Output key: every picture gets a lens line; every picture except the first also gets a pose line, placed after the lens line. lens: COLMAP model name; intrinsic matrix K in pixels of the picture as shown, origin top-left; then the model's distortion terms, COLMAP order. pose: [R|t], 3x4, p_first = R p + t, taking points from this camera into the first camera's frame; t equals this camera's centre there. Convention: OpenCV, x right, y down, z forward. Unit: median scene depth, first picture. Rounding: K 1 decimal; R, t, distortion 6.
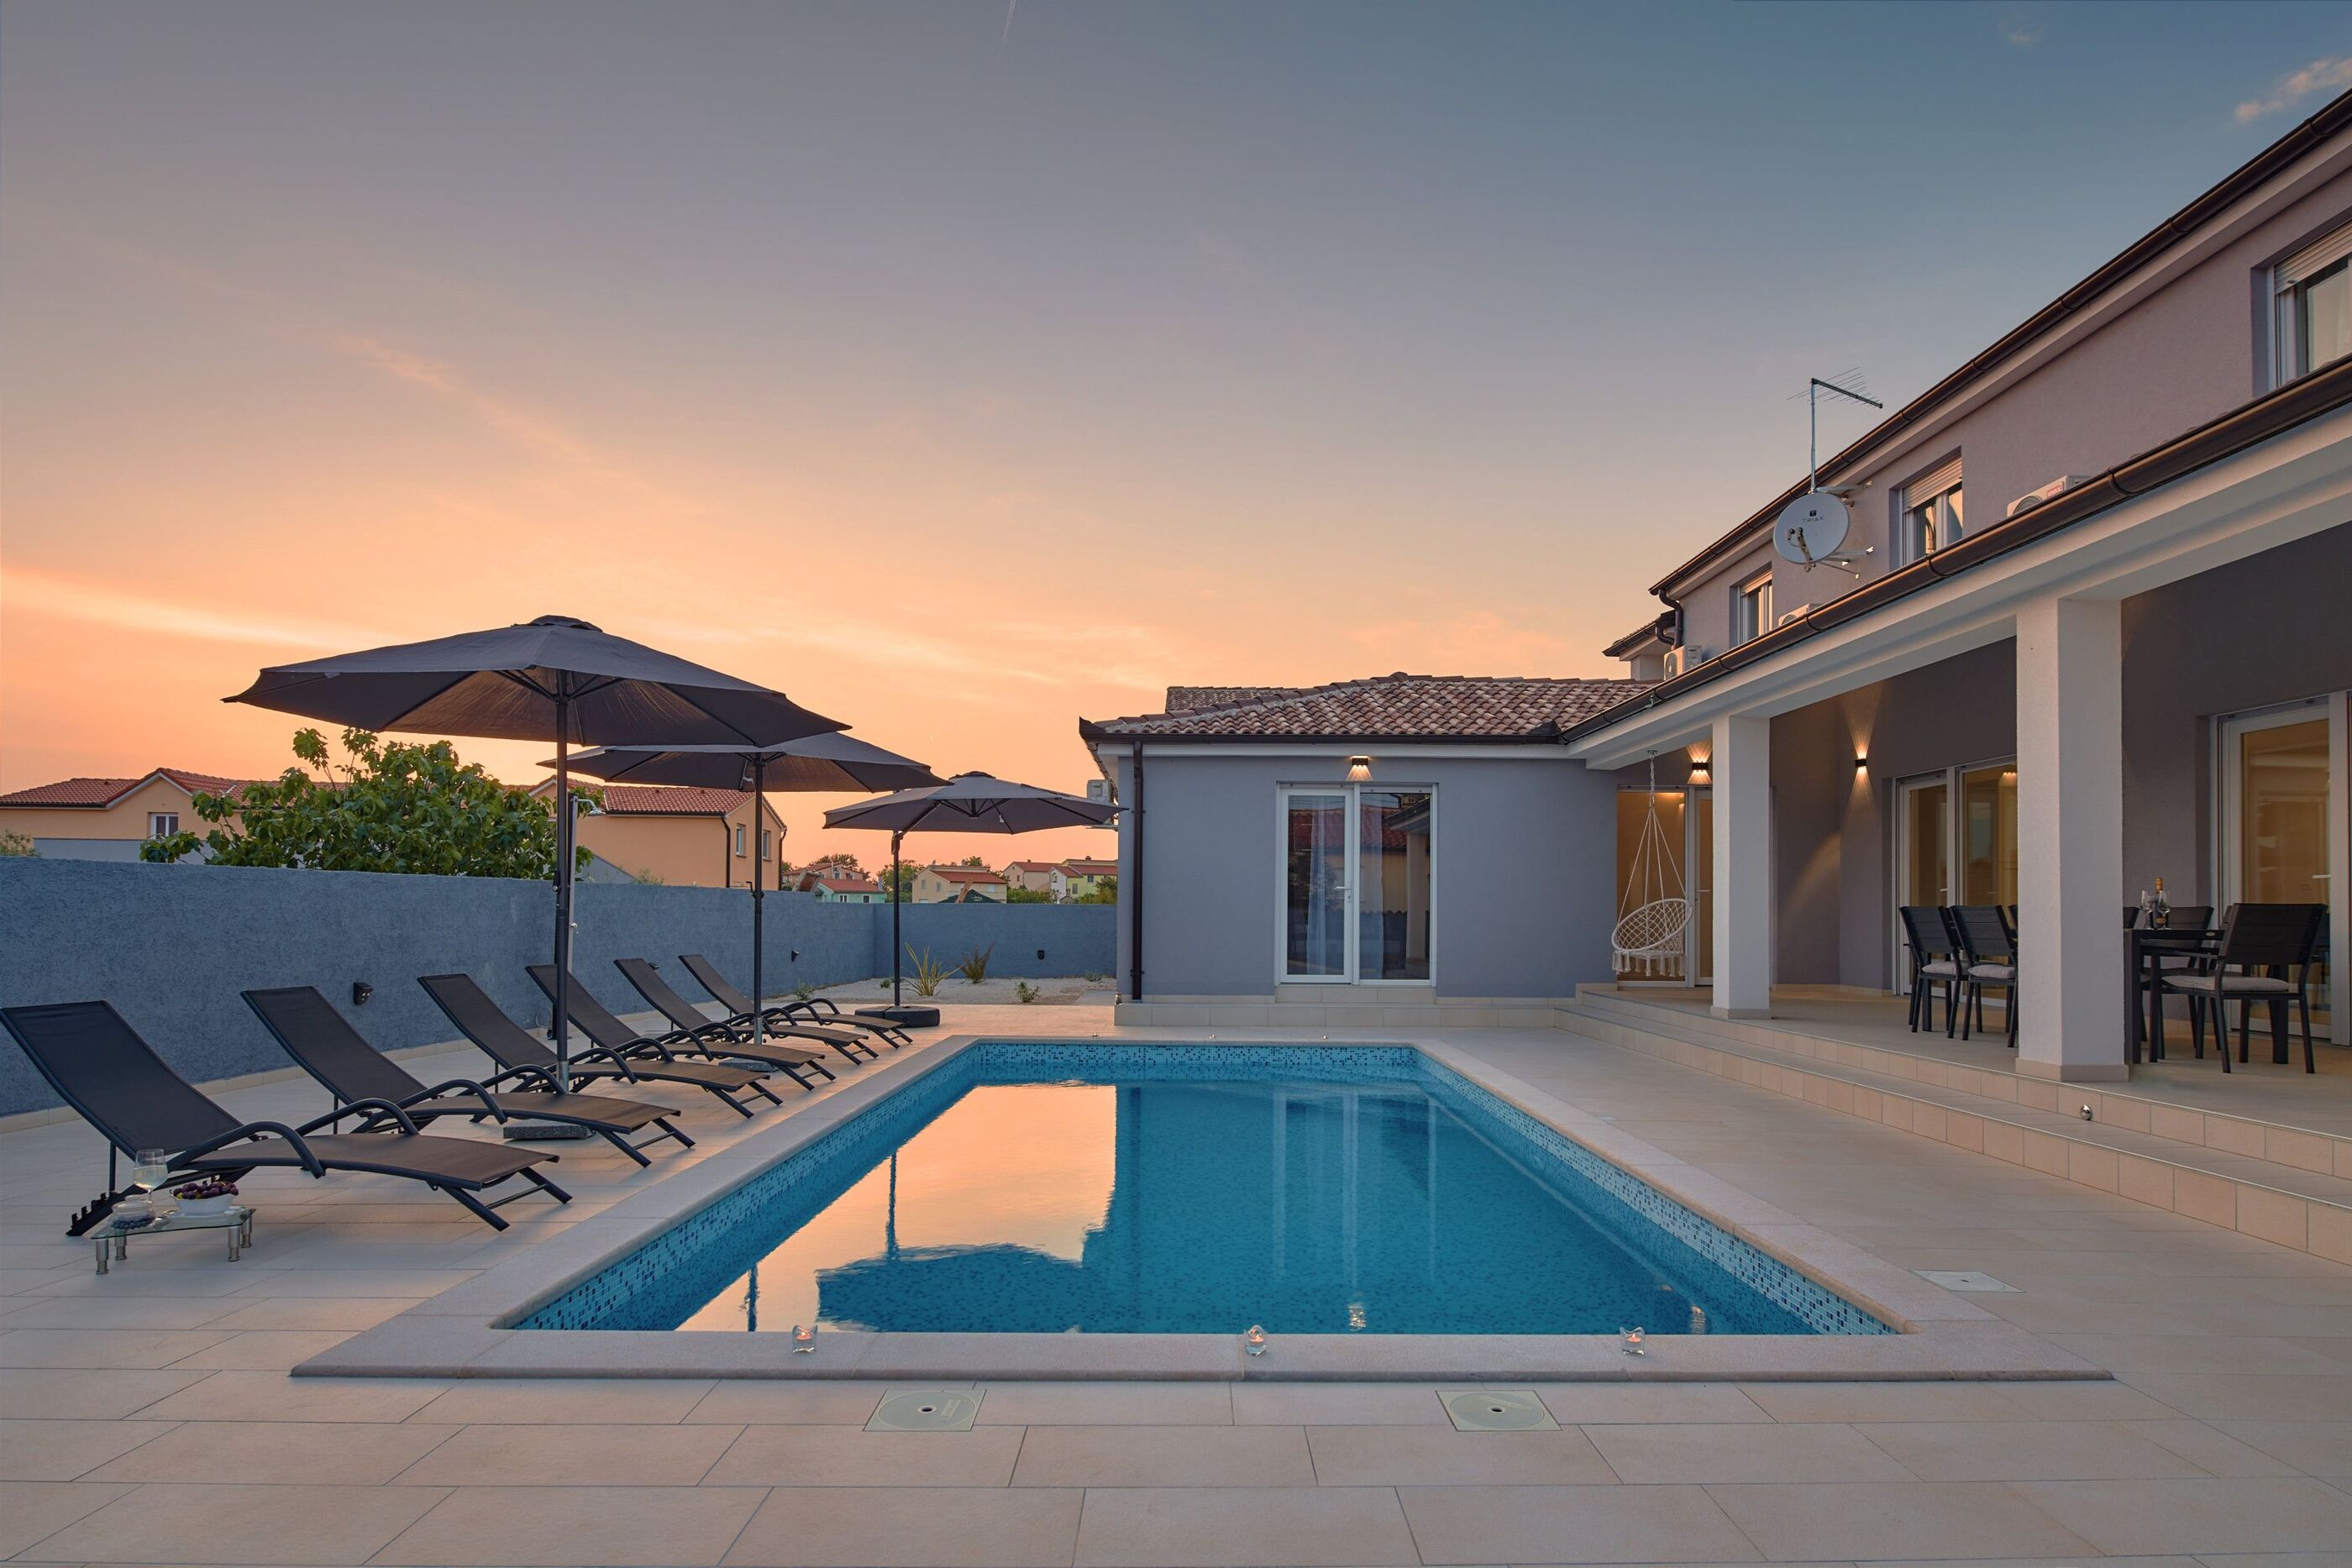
lens RADIAL K [[1268.6, 0, 1212.6], [0, 1268.6, 891.4], [0, 0, 1]] dist [-0.009545, -0.000016]
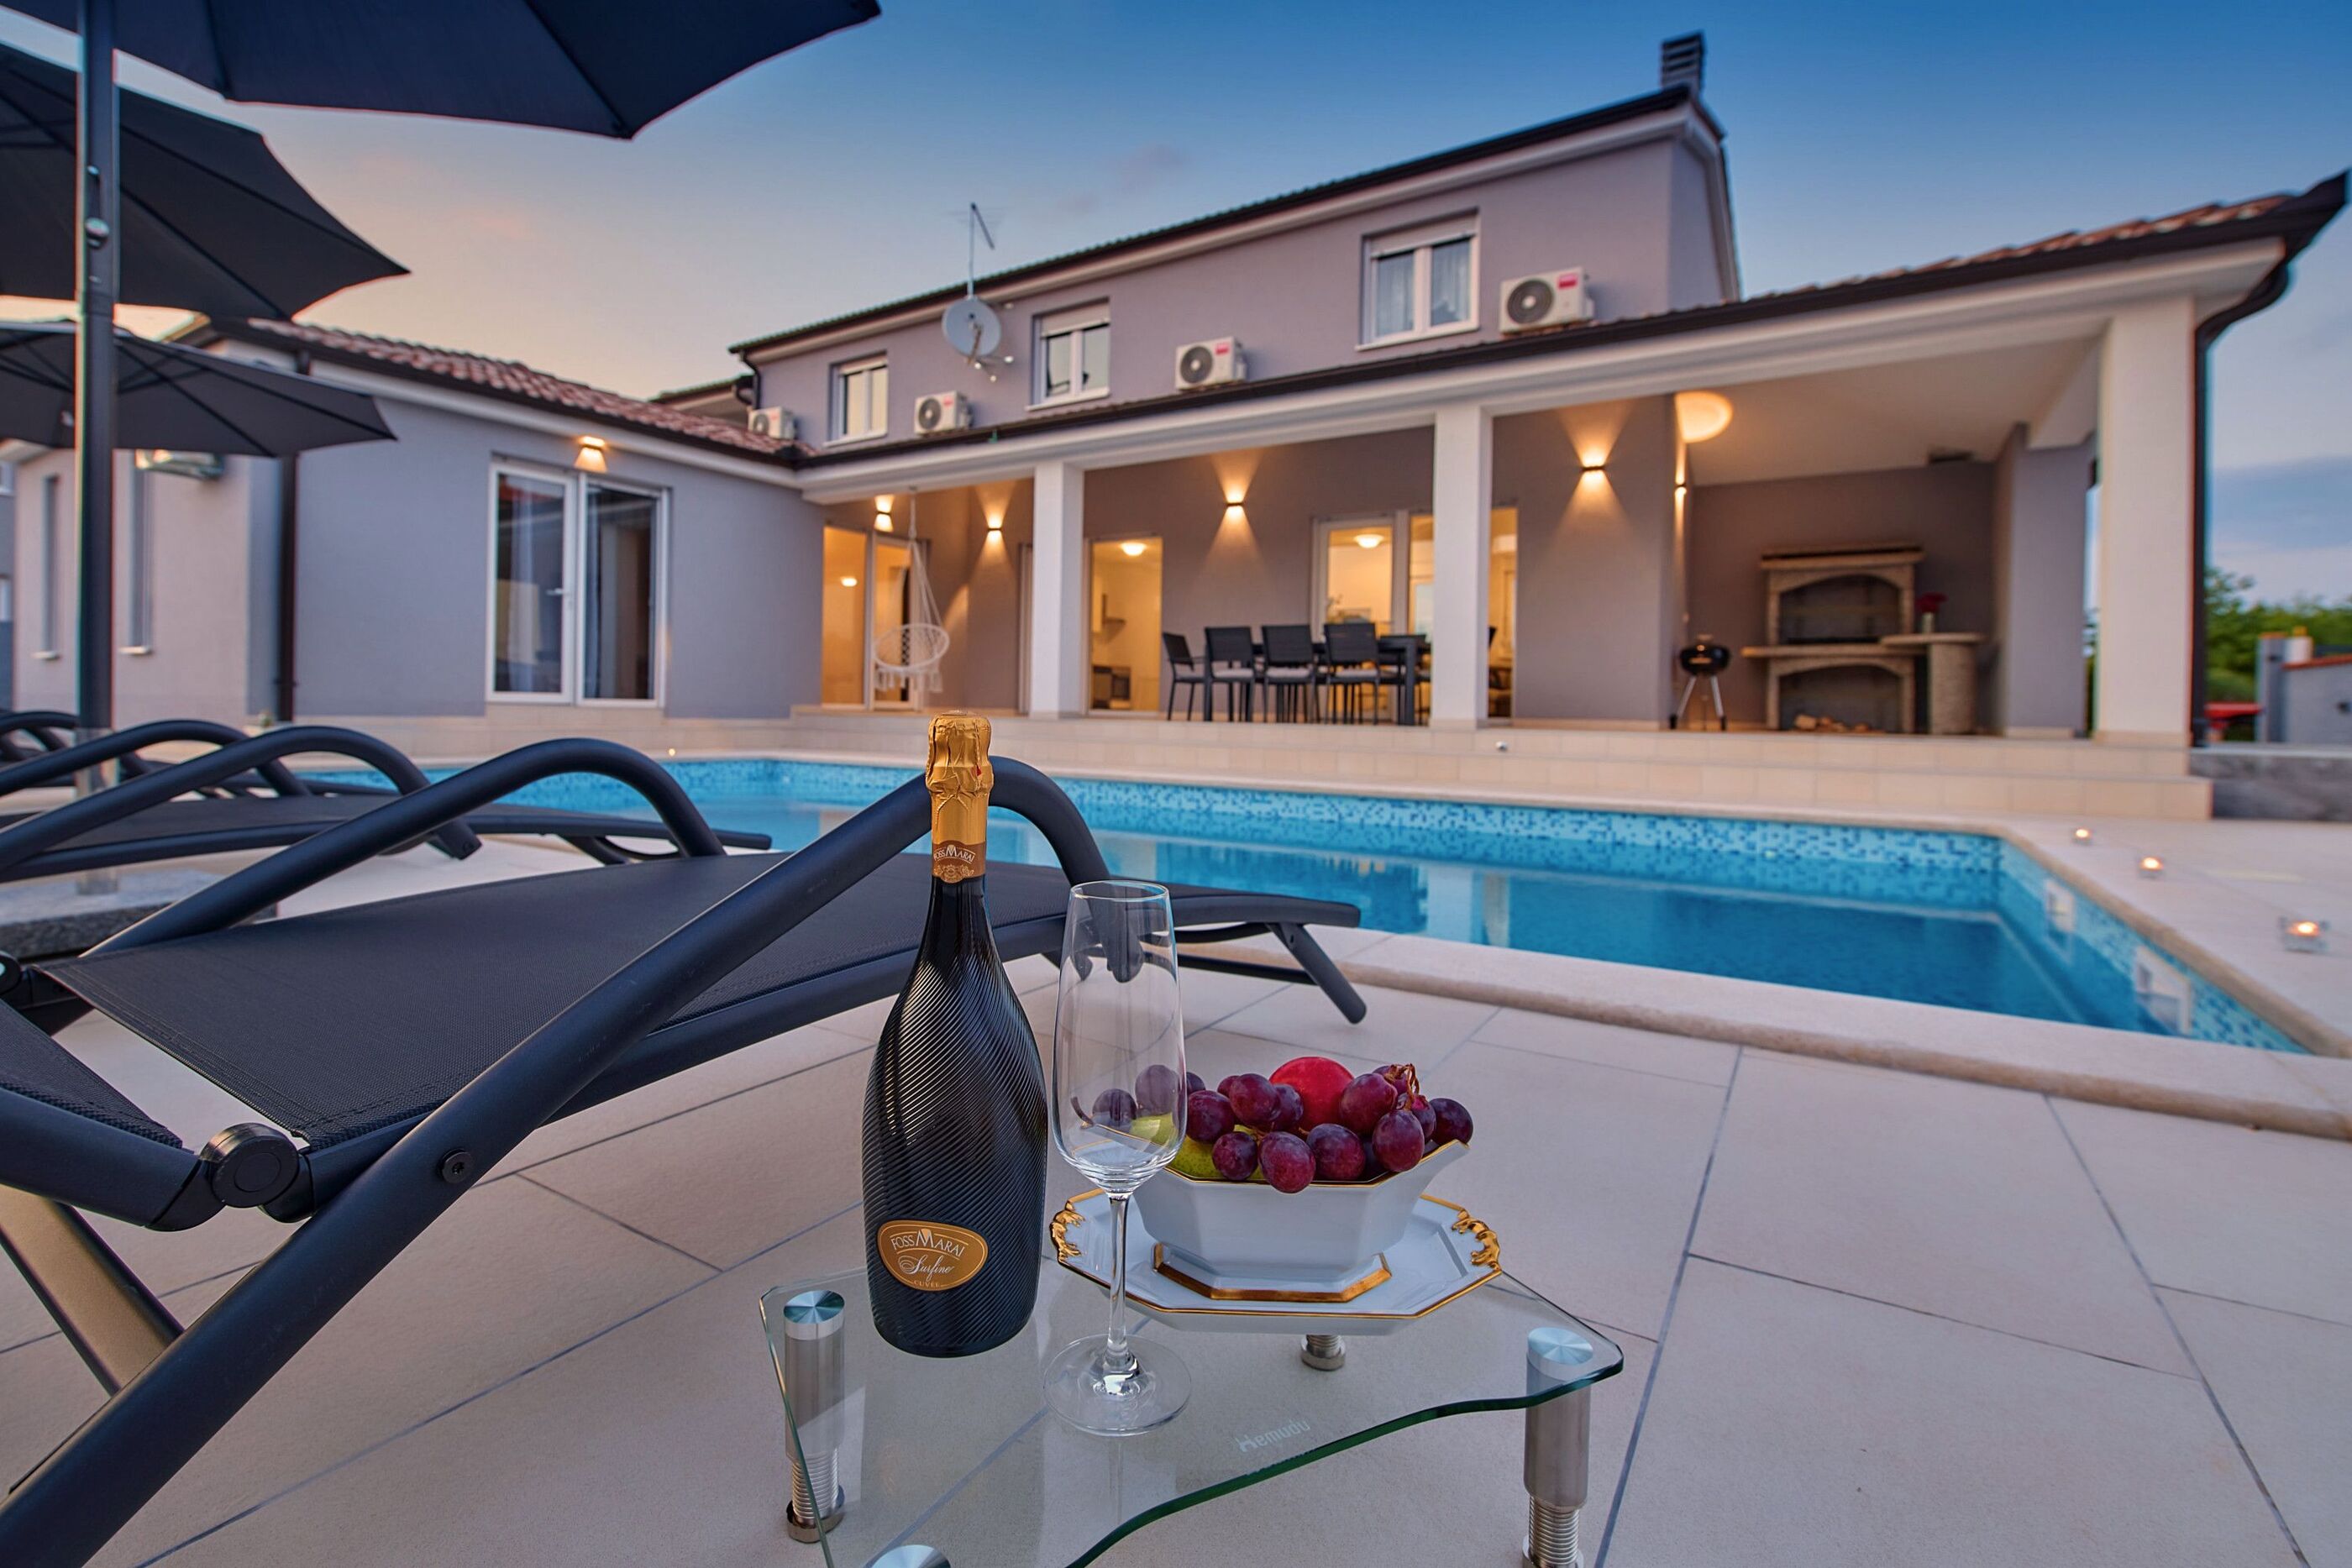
lens RADIAL K [[1076.5, 0, 1118.1], [0, 1076.5, 714.0], [0, 0, 1]] dist [-0.001032, -0.001141]
pose [[0.571608, 0.001168, 0.820526, -0.287506], [-0.030091, 0.999356, 0.019540, 0.055609], [-0.819975, -0.035860, 0.571275, 0.286208]]
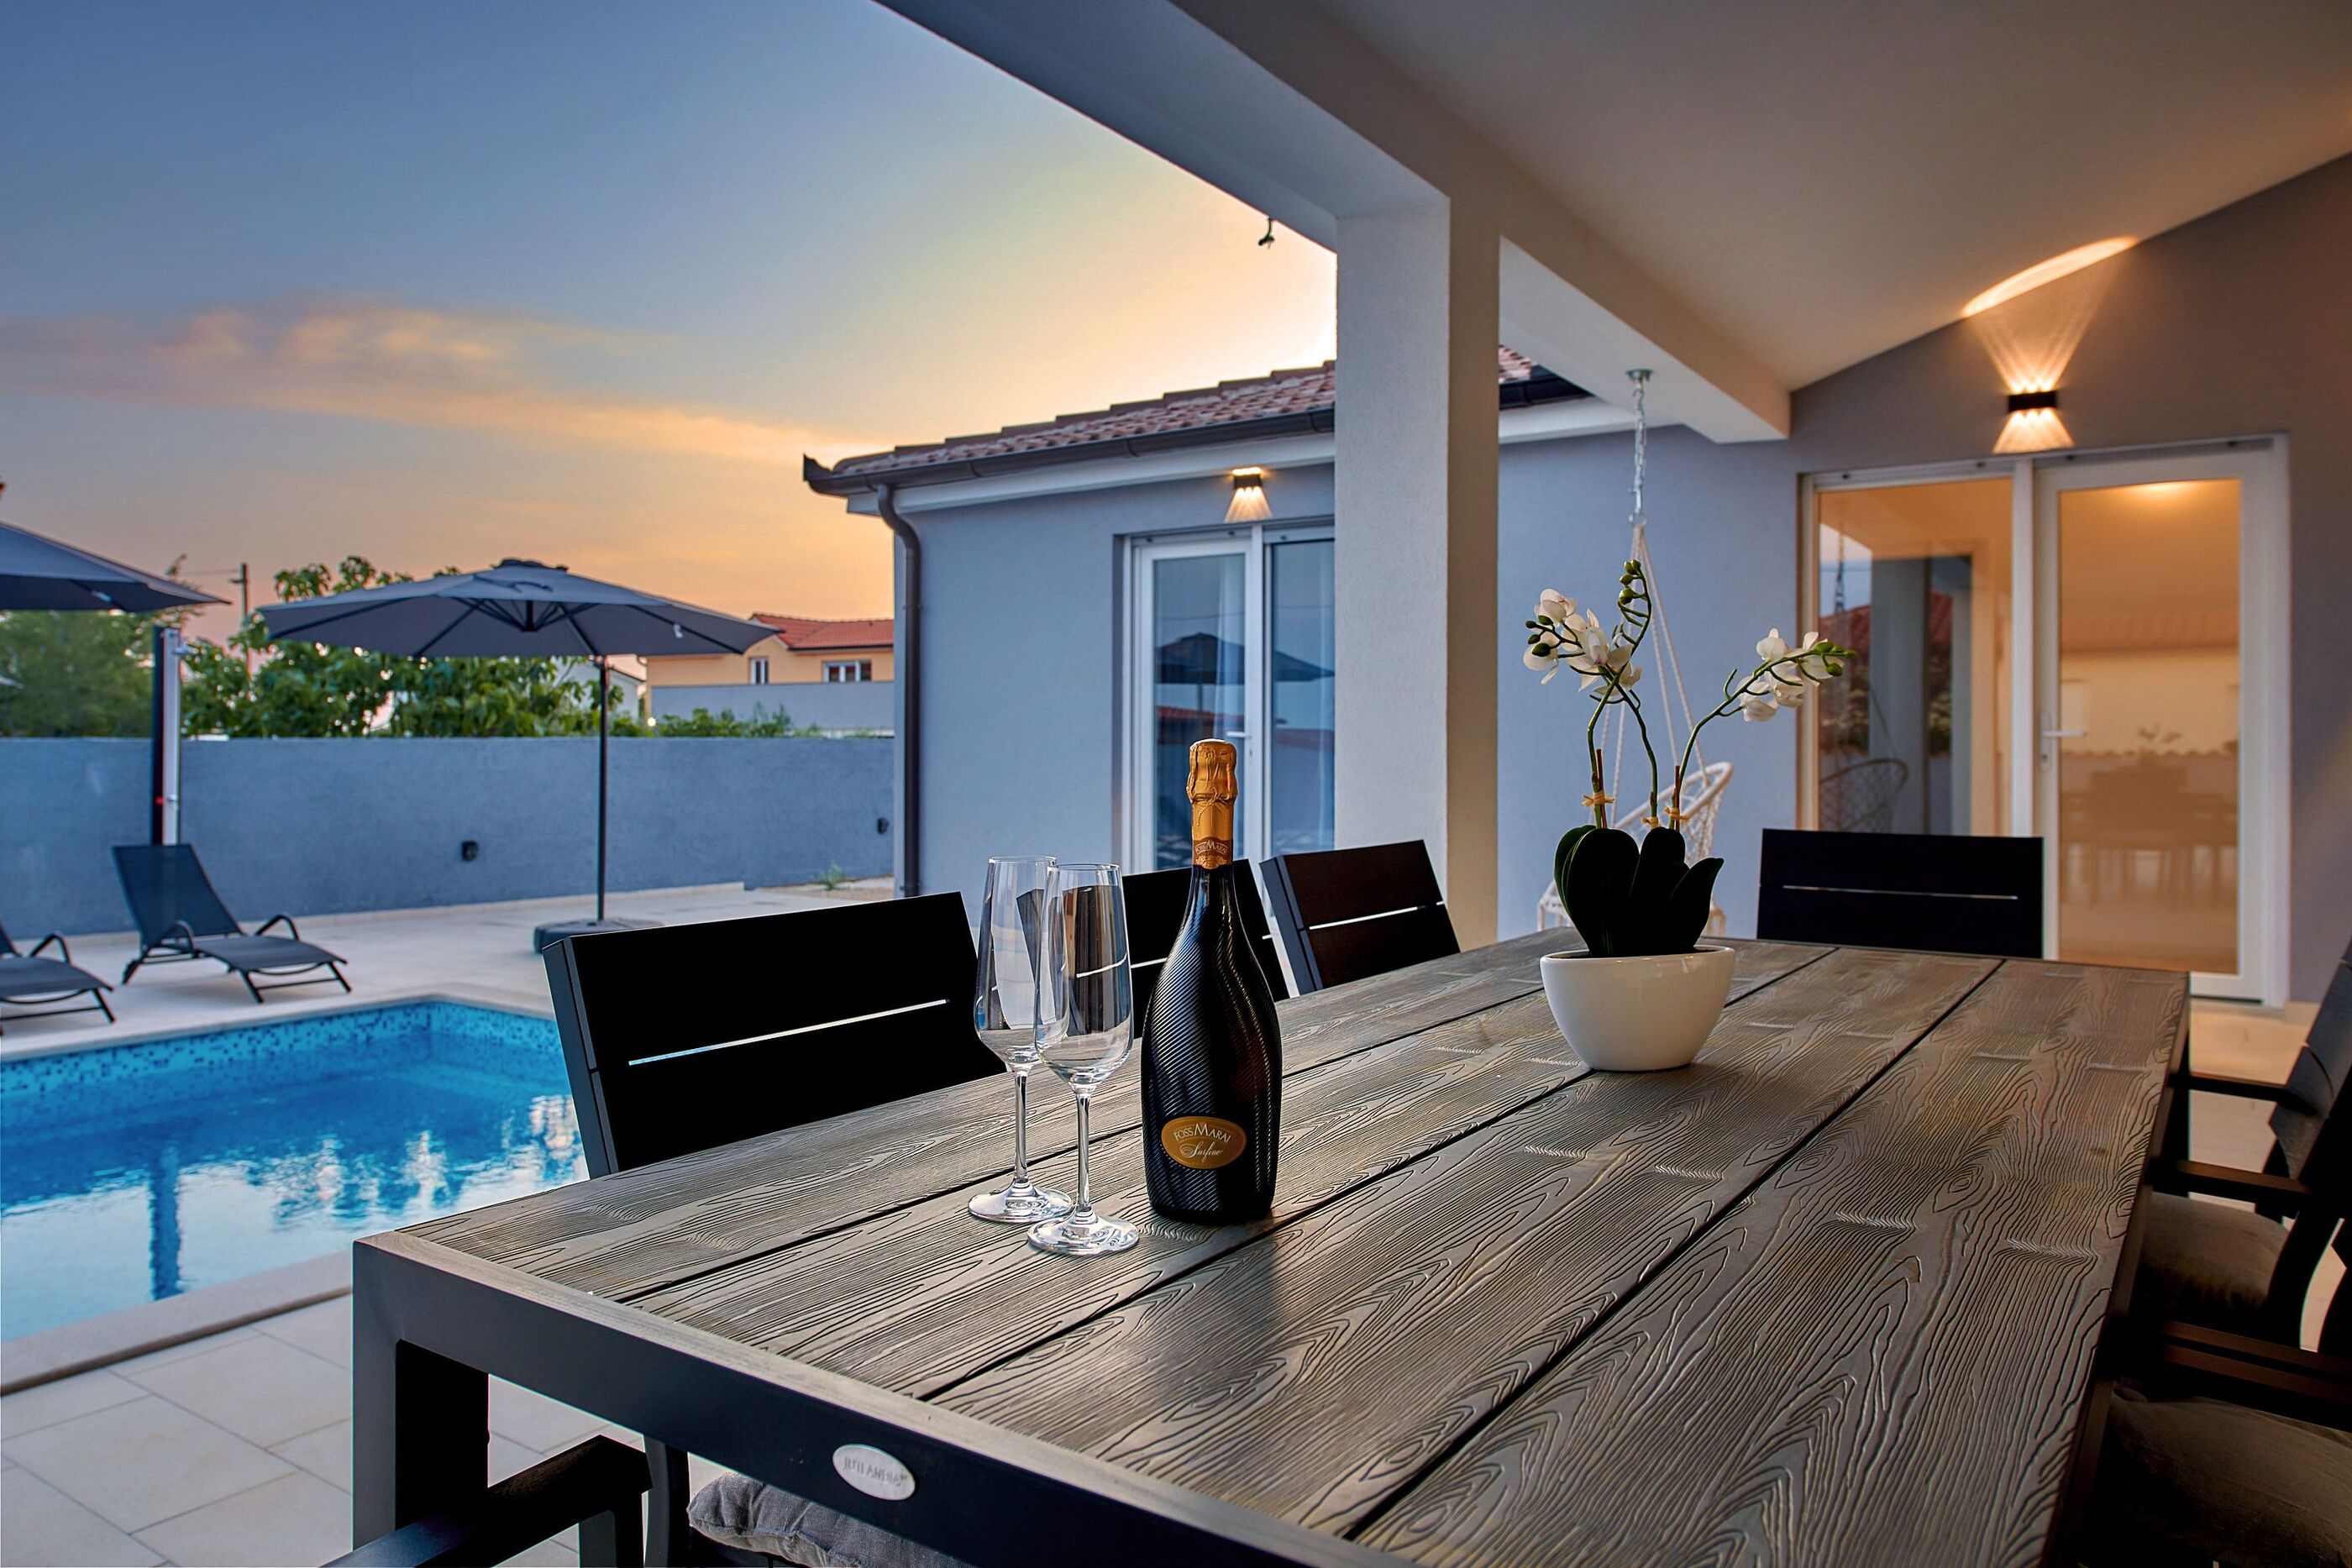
lens RADIAL K [[1576.4, 0, 1166.3], [0, 1576.4, 743.4], [0, 0, 1]] dist [-0.001335, -0.000329]
pose [[0.814817, -0.005397, -0.579693, 0.458058], [0.015634, 0.999798, 0.012667, -0.007995], [0.579507, -0.019384, 0.814736, 0.486582]]
